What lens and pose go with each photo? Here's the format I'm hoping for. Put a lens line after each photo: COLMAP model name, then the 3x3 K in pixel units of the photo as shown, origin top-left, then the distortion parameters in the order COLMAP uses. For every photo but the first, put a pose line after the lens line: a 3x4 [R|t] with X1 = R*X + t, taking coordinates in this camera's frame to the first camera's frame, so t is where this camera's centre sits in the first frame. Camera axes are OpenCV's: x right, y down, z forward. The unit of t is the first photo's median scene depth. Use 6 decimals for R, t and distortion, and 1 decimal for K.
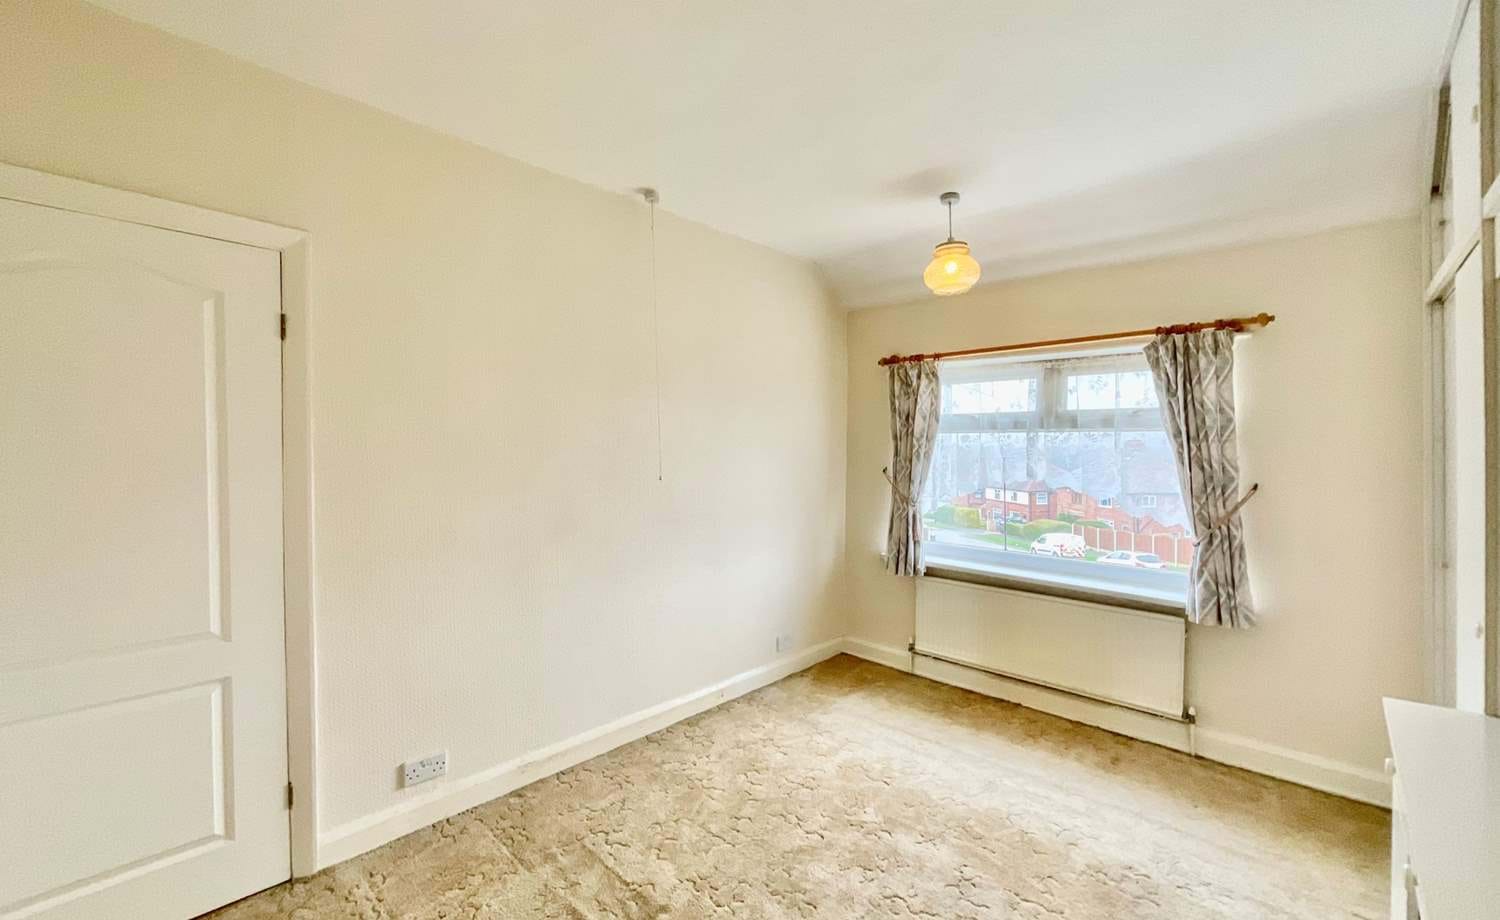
lens RADIAL K [[617.5, 0, 755.8], [0, 617.5, 446.8], [0, 0, 1]] dist [0.000615, 0.000298]
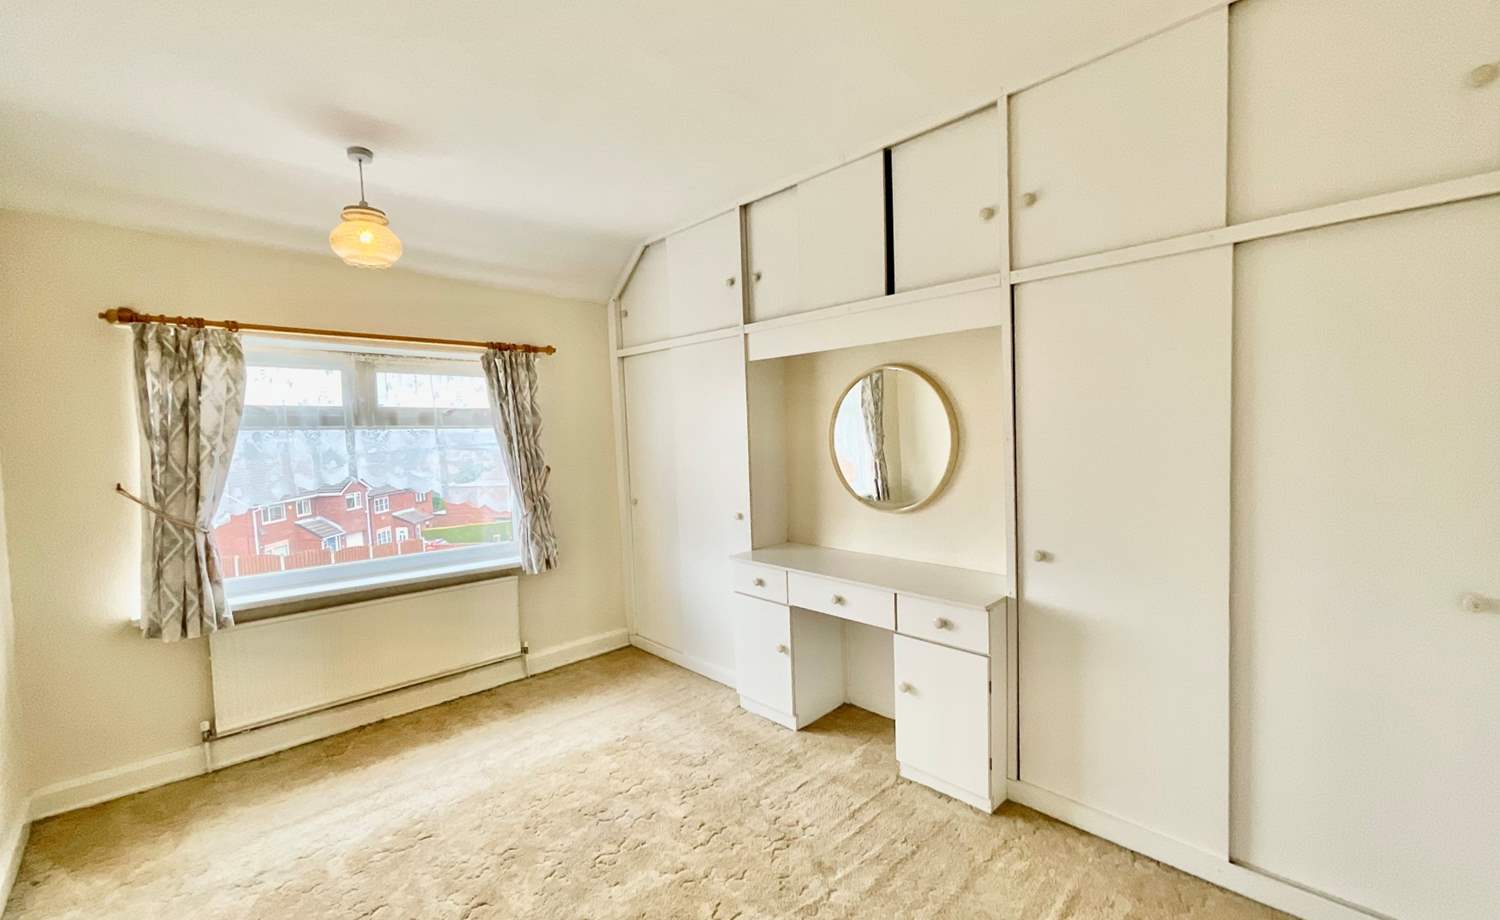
lens RADIAL K [[617.5, 0, 755.8], [0, 617.5, 446.8], [0, 0, 1]] dist [0.000615, 0.000298]
pose [[0.037235, -0.020314, 0.999100, -0.481408], [0.029271, 0.999387, 0.019229, 0.002822], [-0.998878, 0.028528, 0.037807, 0.392296]]
